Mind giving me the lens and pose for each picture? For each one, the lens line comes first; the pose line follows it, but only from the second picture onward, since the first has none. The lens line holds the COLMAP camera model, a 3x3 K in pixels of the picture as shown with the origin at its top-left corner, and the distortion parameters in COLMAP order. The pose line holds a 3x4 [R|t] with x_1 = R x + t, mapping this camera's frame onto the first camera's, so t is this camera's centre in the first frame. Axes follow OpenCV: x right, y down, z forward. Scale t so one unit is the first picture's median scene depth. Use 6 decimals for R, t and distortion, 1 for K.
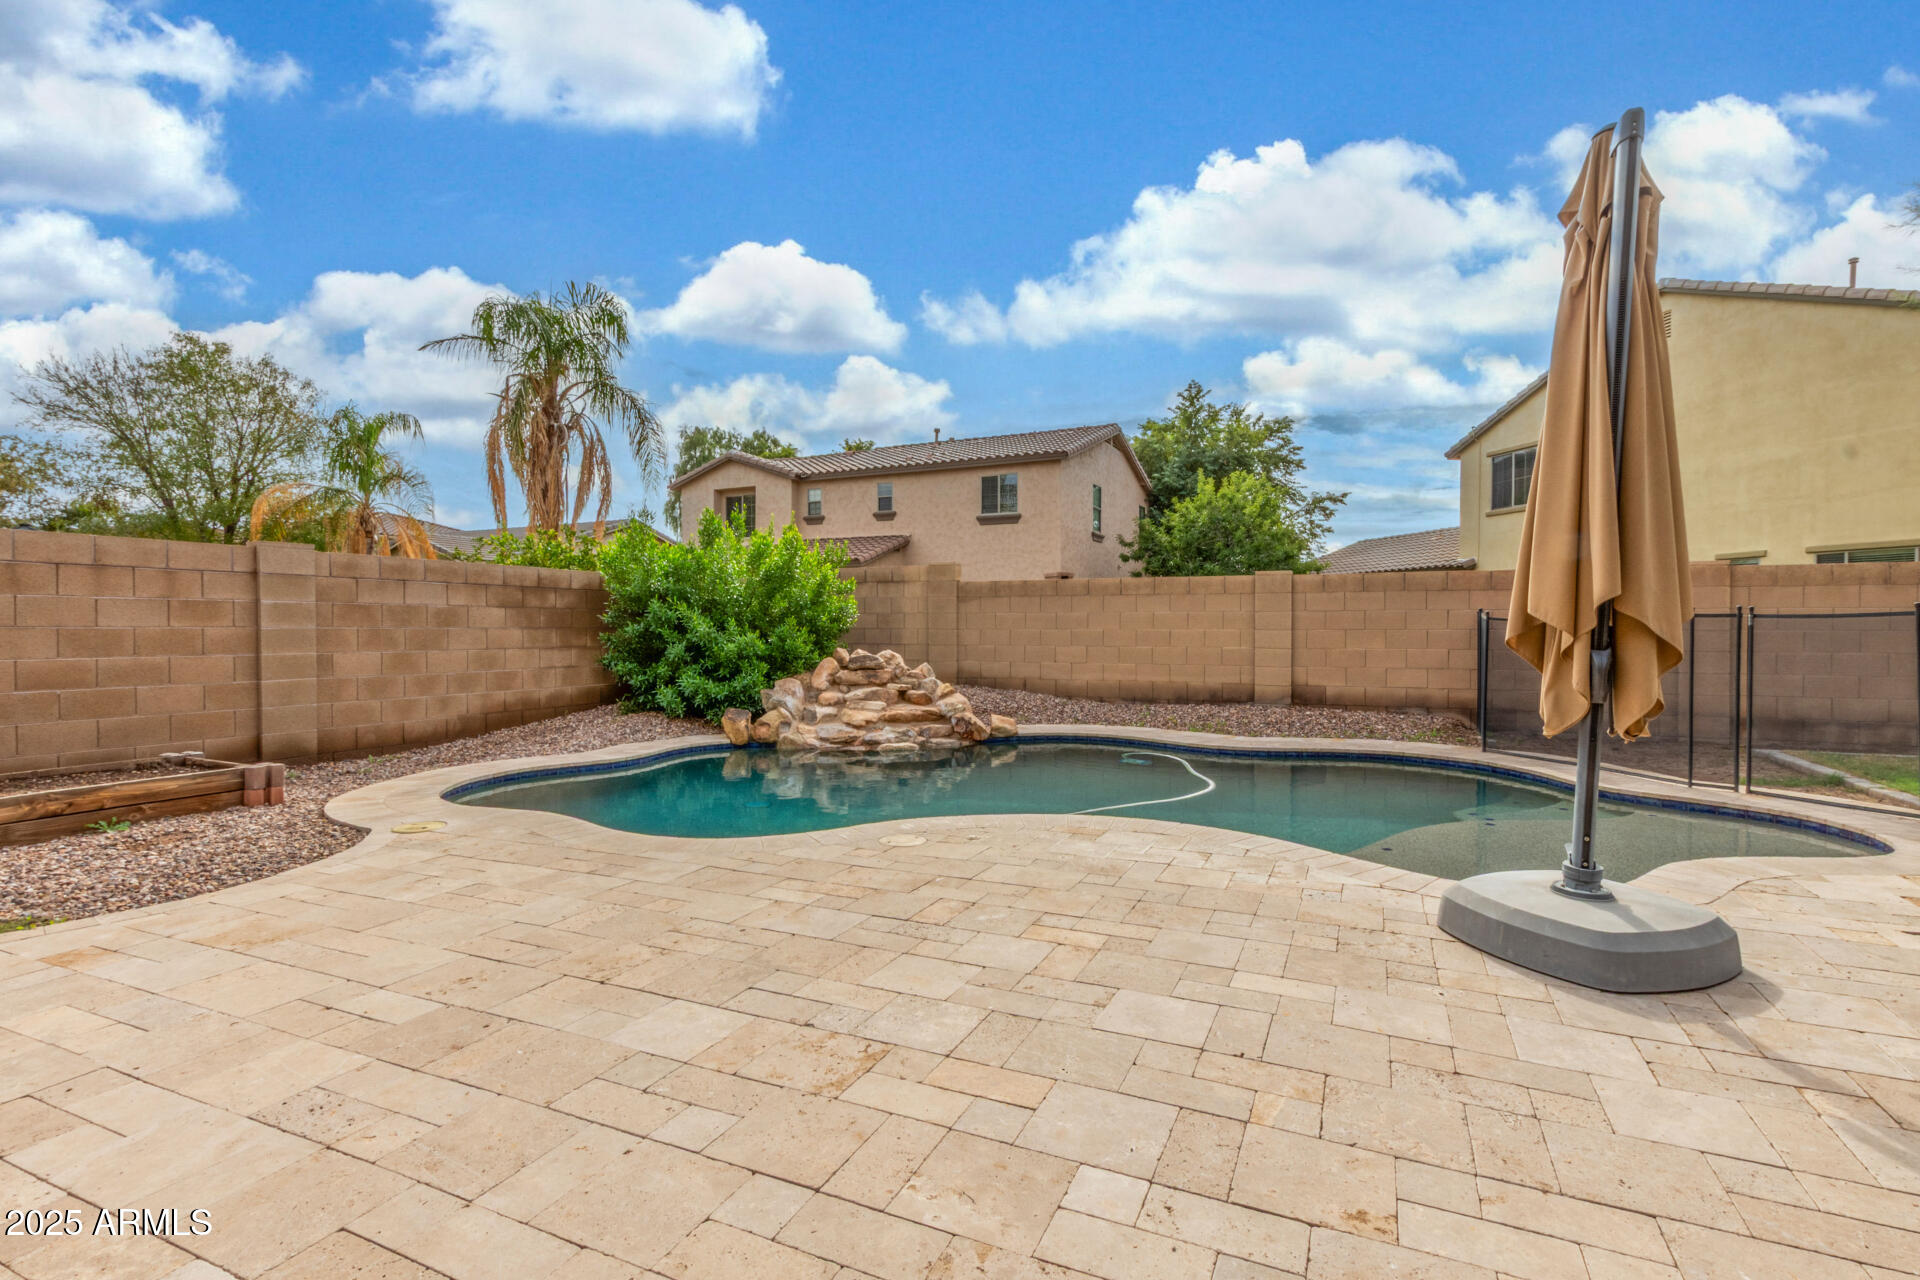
lens RADIAL K [[901.7, 0, 960.0], [0, 901.7, 640.0], [0, 0, 1]] dist [0.002019, 0.000239]
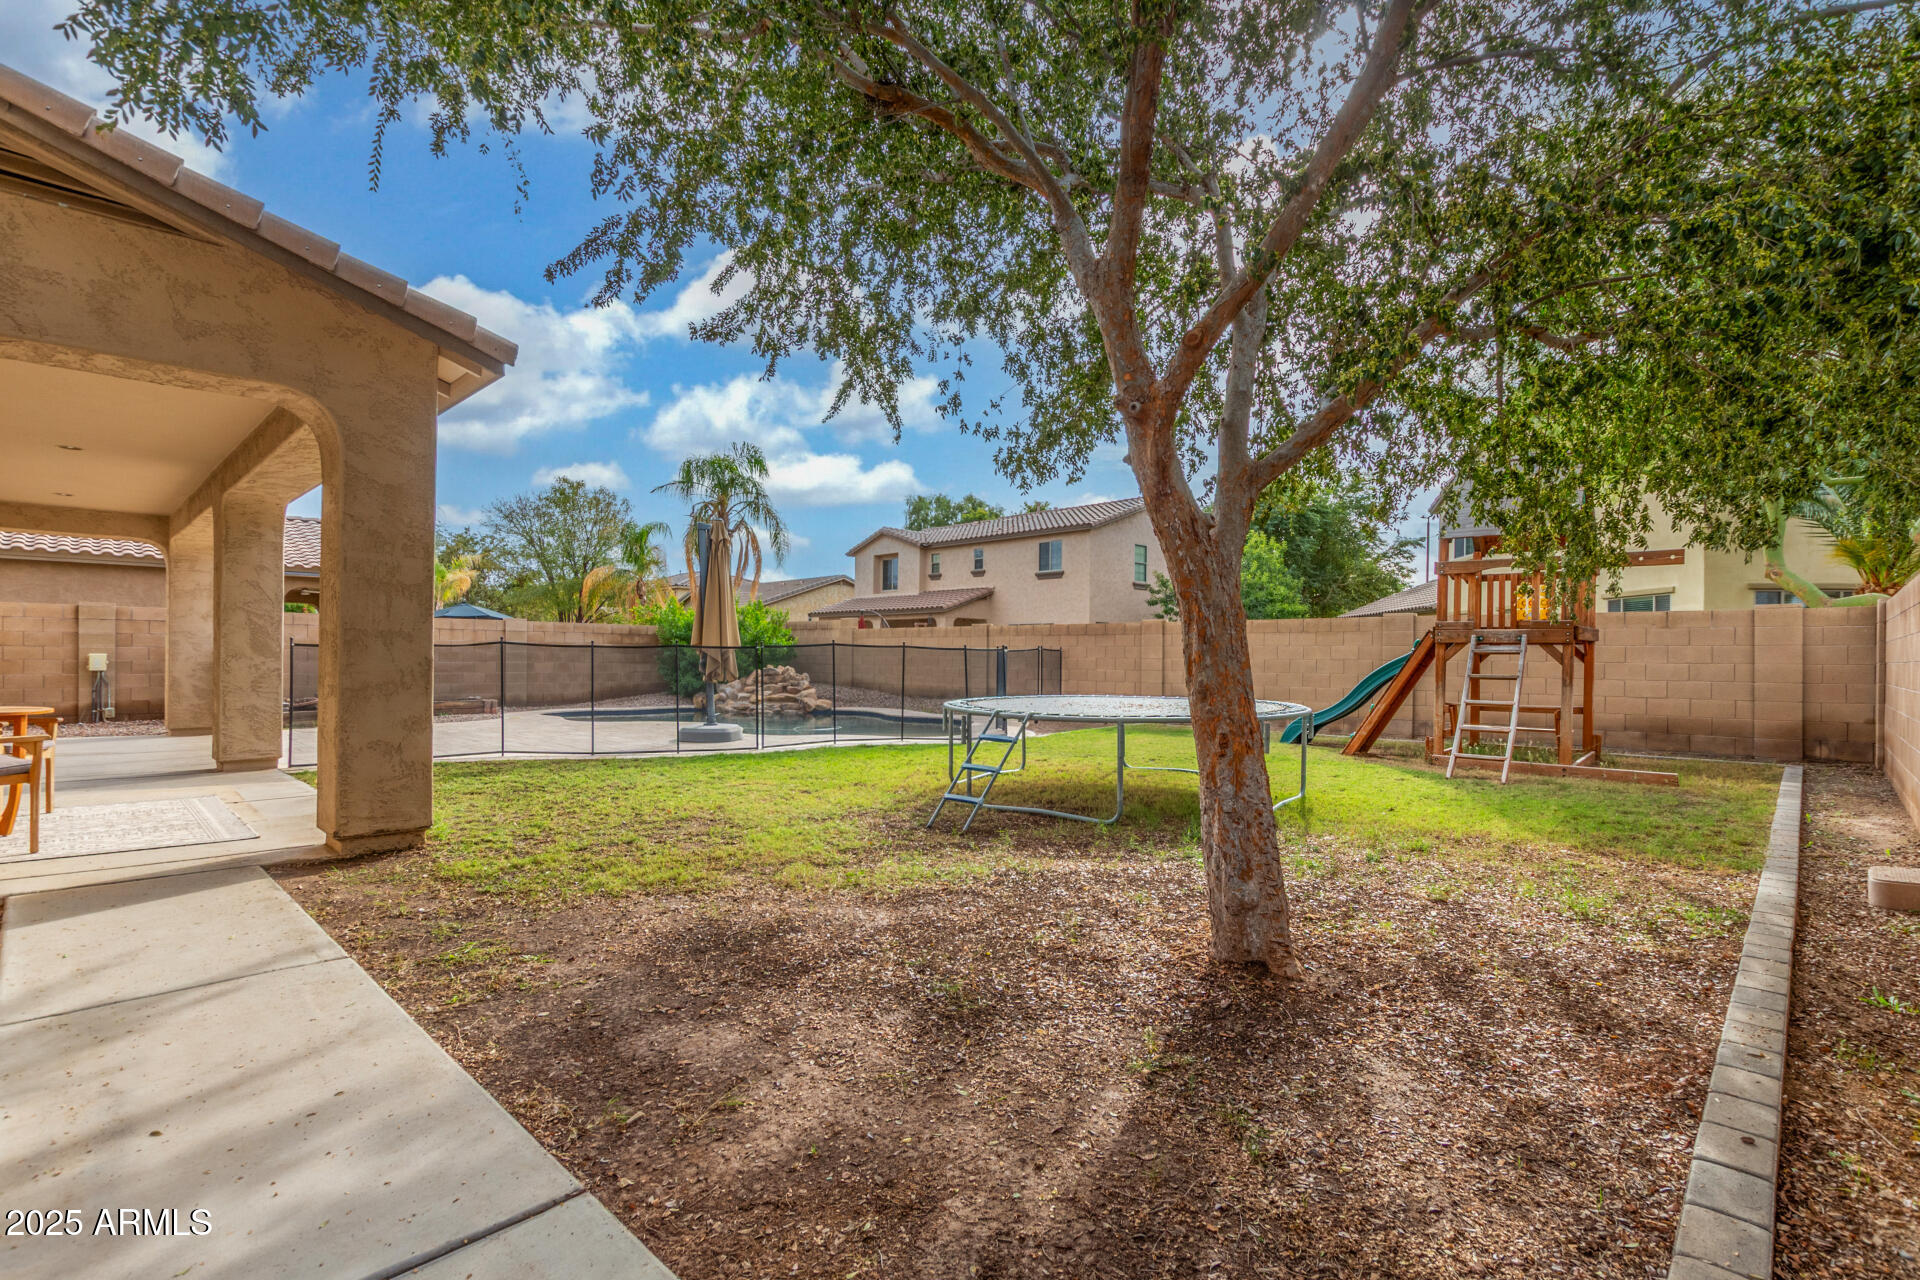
lens RADIAL K [[886.3, 0, 960.0], [0, 886.3, 640.0], [0, 0, 1]] dist [-0.000307, -0.000049]
pose [[0.940403, 0.002557, -0.340053, 0.360643], [-0.014320, 0.999383, -0.032087, 0.004325], [0.339761, 0.035044, 0.939859, -0.258272]]
